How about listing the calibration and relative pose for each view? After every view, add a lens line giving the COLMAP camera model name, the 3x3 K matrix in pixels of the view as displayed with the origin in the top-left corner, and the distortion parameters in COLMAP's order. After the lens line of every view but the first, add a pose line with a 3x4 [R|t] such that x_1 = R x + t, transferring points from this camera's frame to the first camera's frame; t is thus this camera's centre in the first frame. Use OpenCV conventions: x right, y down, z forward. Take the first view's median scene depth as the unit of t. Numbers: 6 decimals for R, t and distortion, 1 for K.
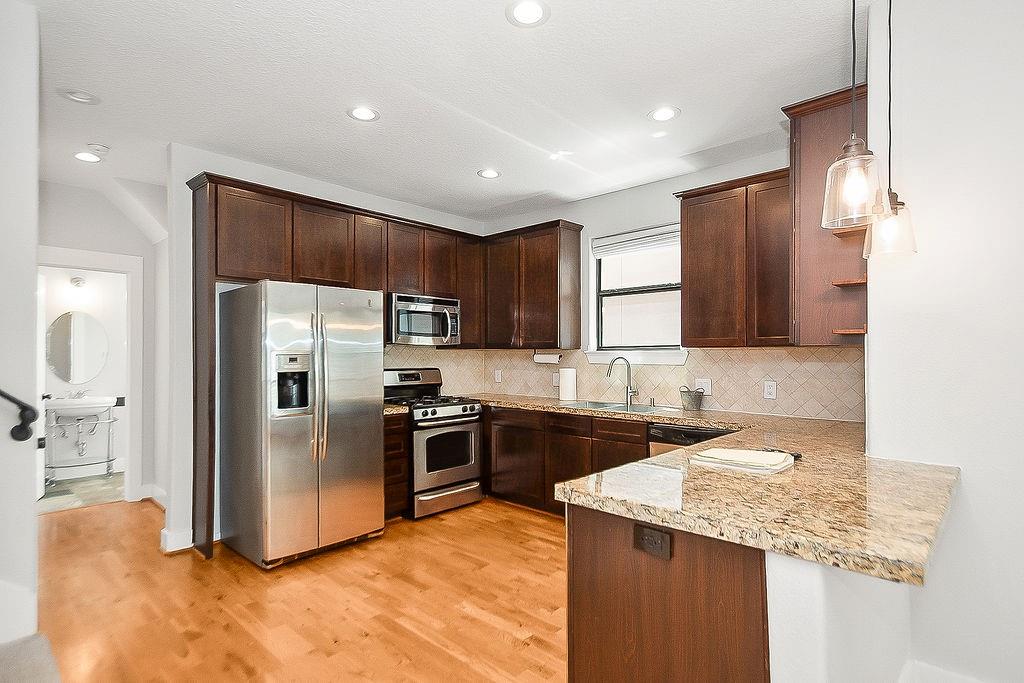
lens RADIAL K [[519.6, 0, 519.1], [0, 519.6, 349.1], [0, 0, 1]] dist [0.000791, 0.000054]
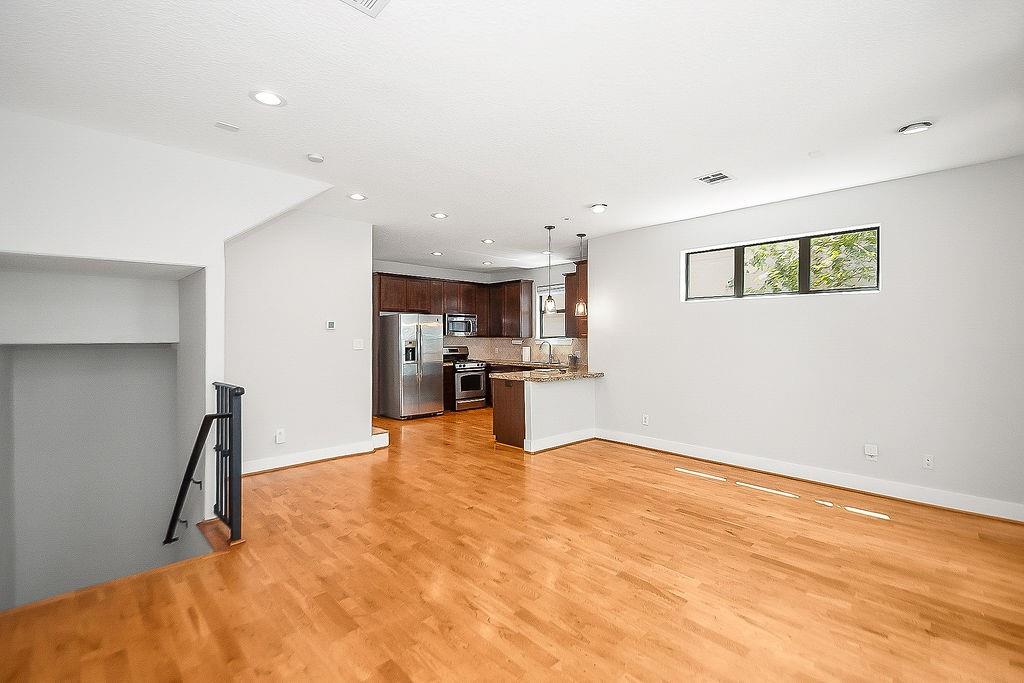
lens RADIAL K [[452.6, 0, 513.3], [0, 452.6, 337.5], [0, 0, 1]] dist [0.010865, -0.001426]
pose [[0.996206, 0.000692, -0.087029, 0.222079], [0.000335, 0.999930, 0.011786, -0.025405], [0.087031, -0.011770, 0.996136, -0.954627]]
